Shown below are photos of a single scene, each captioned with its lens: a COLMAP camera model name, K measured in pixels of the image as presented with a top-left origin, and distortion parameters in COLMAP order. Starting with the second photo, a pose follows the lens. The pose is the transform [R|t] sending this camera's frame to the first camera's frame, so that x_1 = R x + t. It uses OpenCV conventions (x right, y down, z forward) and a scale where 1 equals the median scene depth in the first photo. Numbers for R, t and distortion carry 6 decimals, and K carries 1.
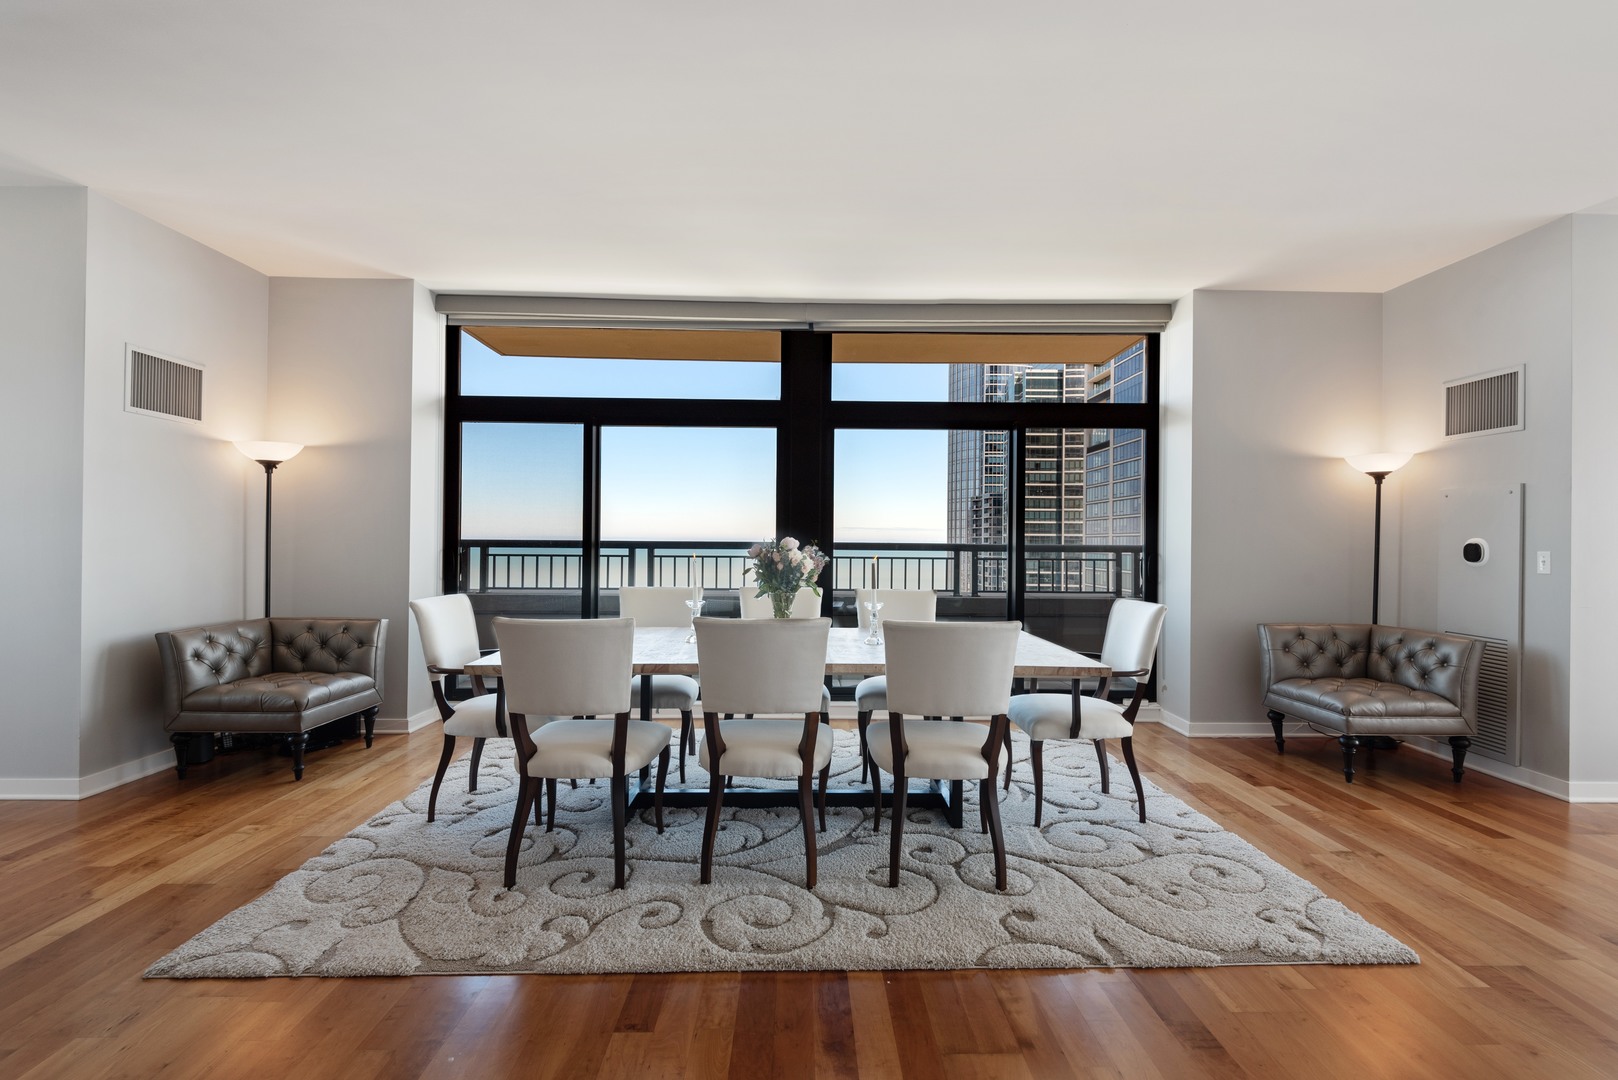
lens RADIAL K [[732.8, 0, 813.2], [0, 732.8, 551.8], [0, 0, 1]] dist [0.039211, -0.026785]
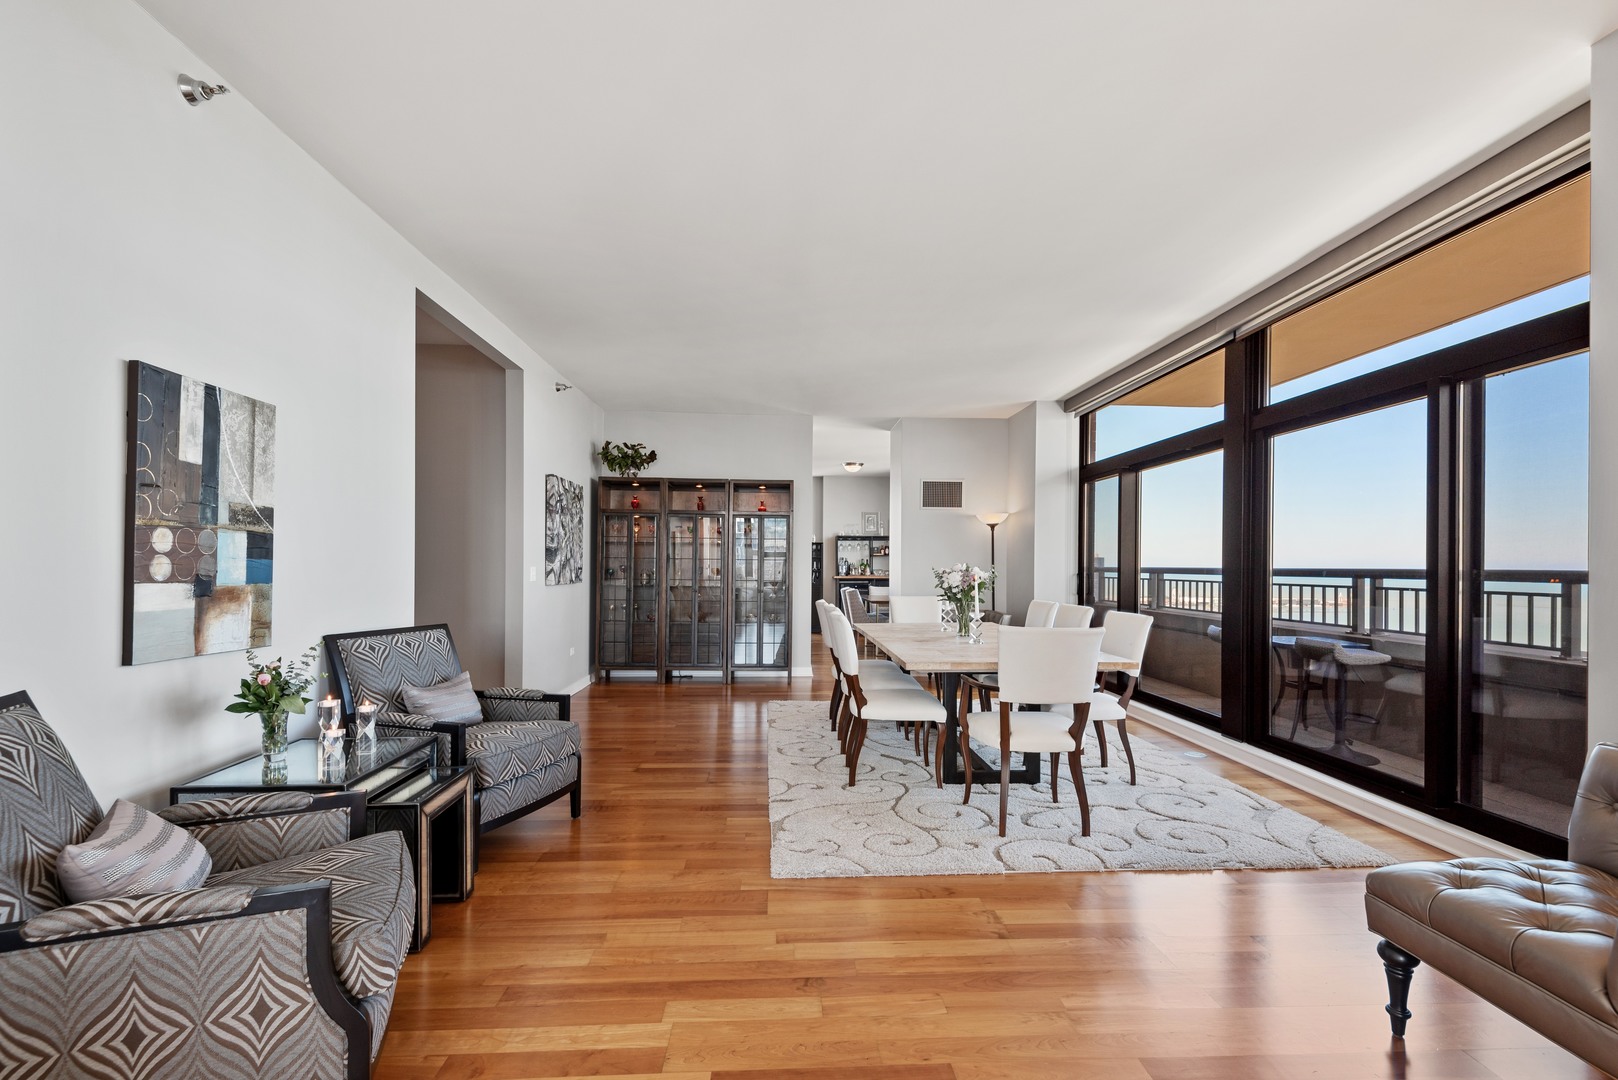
lens RADIAL K [[732.8, 0, 813.2], [0, 732.8, 551.8], [0, 0, 1]] dist [0.039211, -0.026785]
pose [[0.024953, -0.024579, -0.999386, 0.968896], [-0.011843, 0.999620, -0.024880, -0.001688], [0.999618, 0.012456, 0.024652, 0.466750]]
